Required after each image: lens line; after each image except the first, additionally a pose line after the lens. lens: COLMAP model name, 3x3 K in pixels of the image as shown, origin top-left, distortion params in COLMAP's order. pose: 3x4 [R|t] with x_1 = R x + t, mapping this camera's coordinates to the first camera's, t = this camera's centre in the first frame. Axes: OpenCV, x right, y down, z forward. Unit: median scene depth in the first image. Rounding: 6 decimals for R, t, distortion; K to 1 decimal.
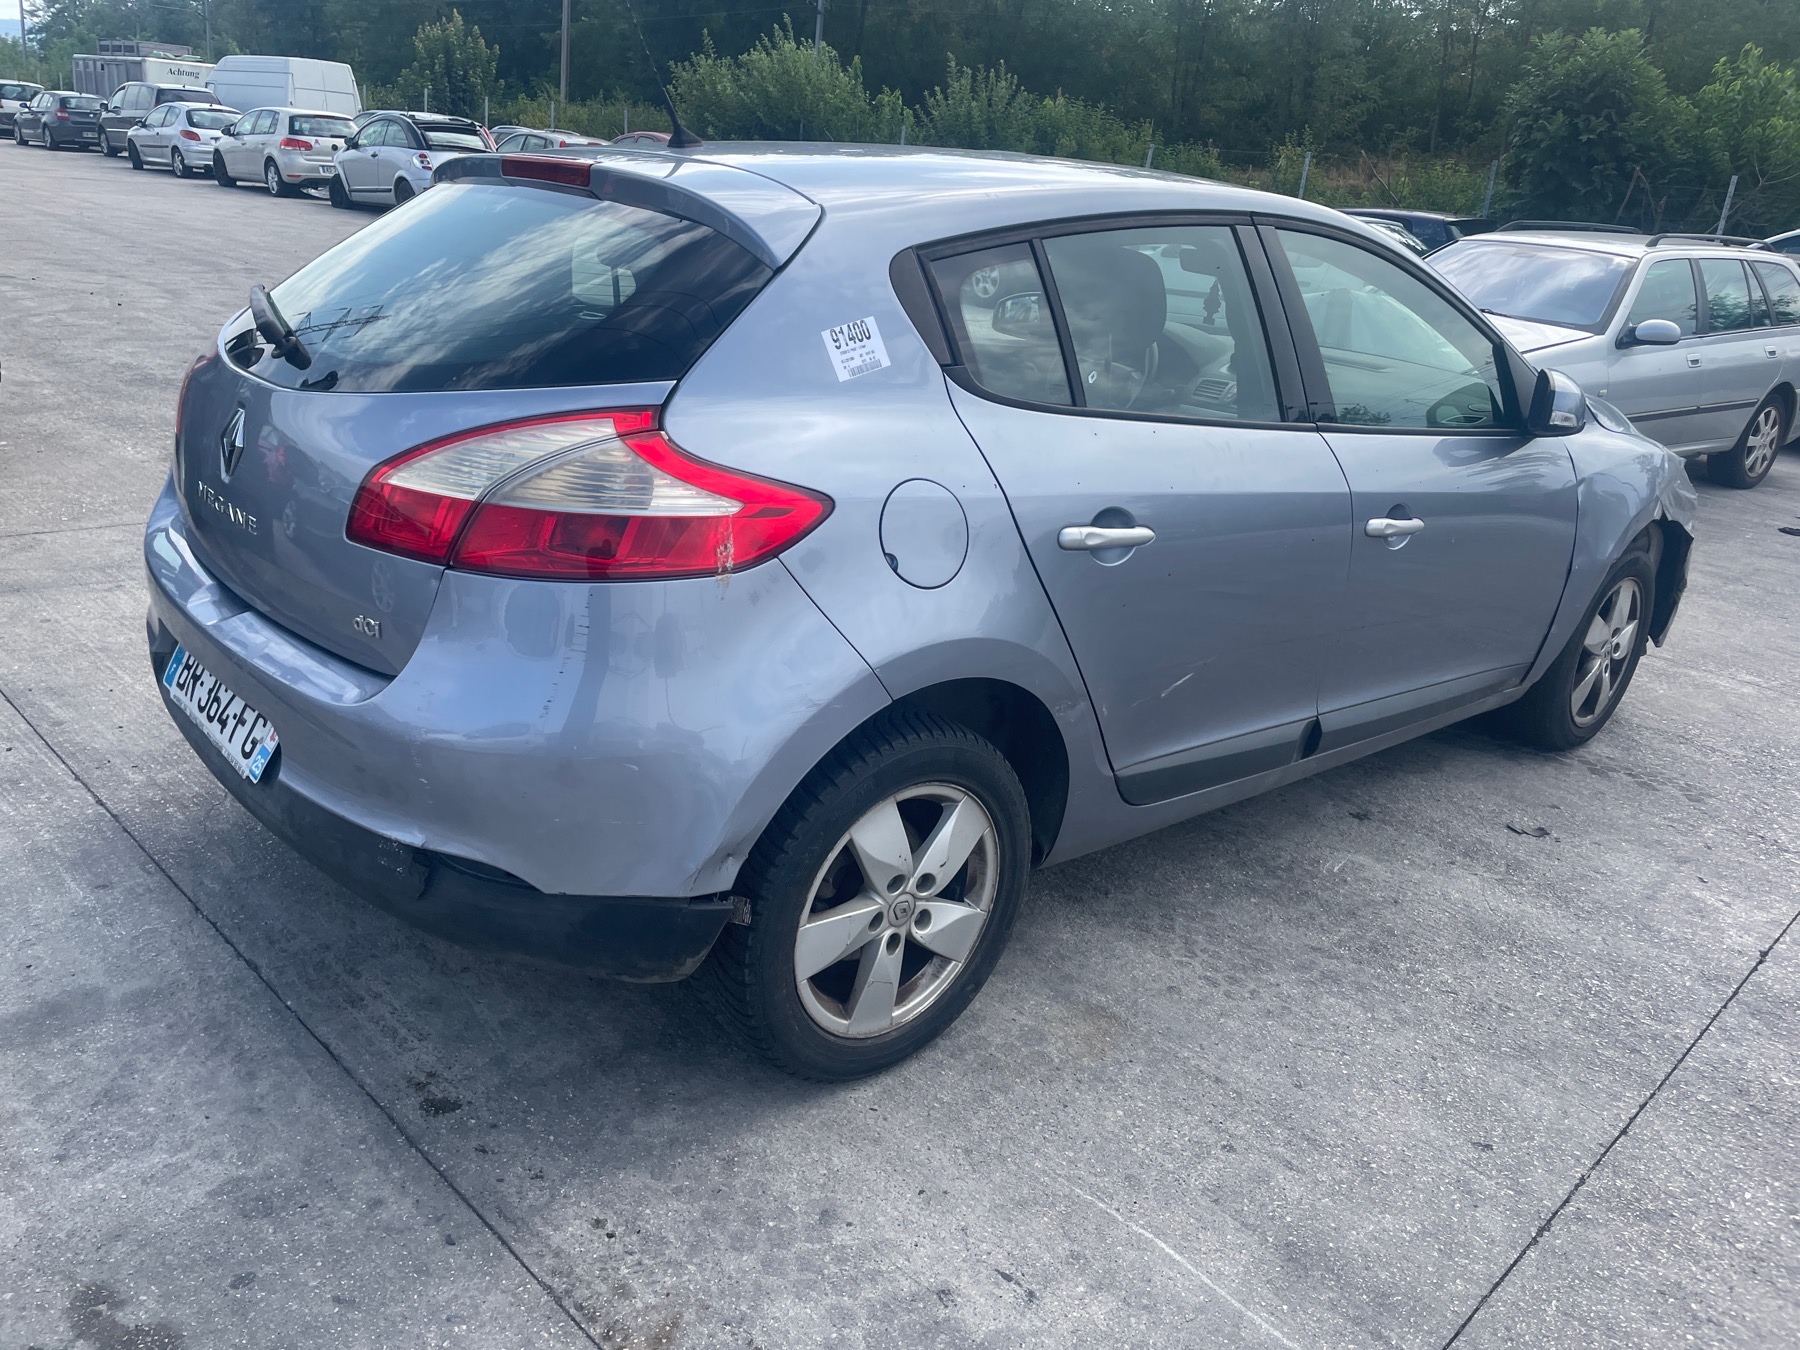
lens RADIAL K [[1359.9, 0, 897.8], [0, 1359.9, 676.2], [0, 0, 1]] dist [0.028768, -0.050153]
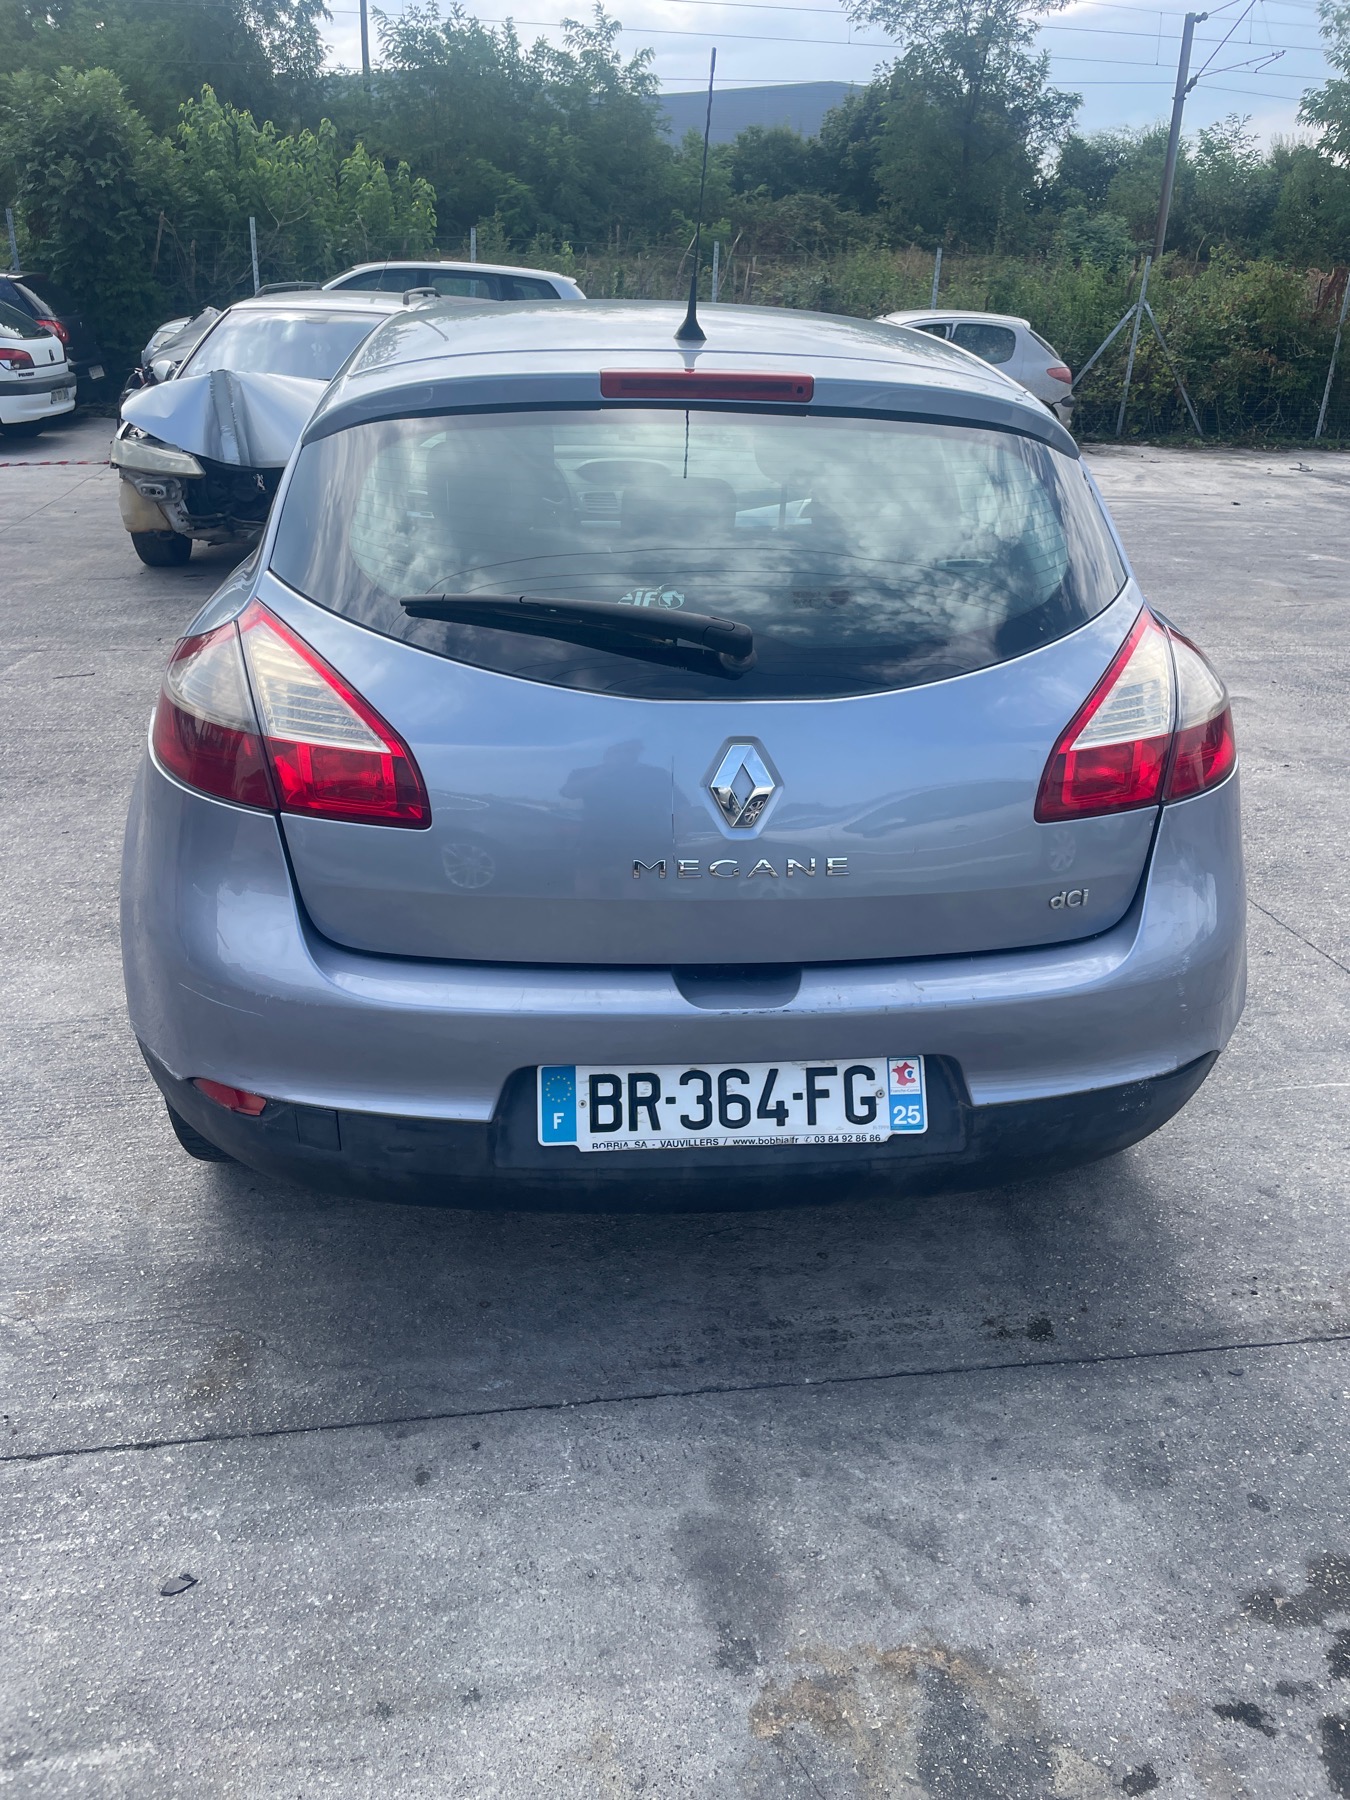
lens RADIAL K [[1359.9, 0, 670.4], [0, 1359.9, 894.2], [0, 0, 1]] dist [0.028768, -0.050153]
pose [[0.591614, -0.383085, 0.709393, -1.089402], [0.296672, 0.921603, 0.250265, -0.318841], [-0.749652, 0.062397, 0.658884, 0.514541]]
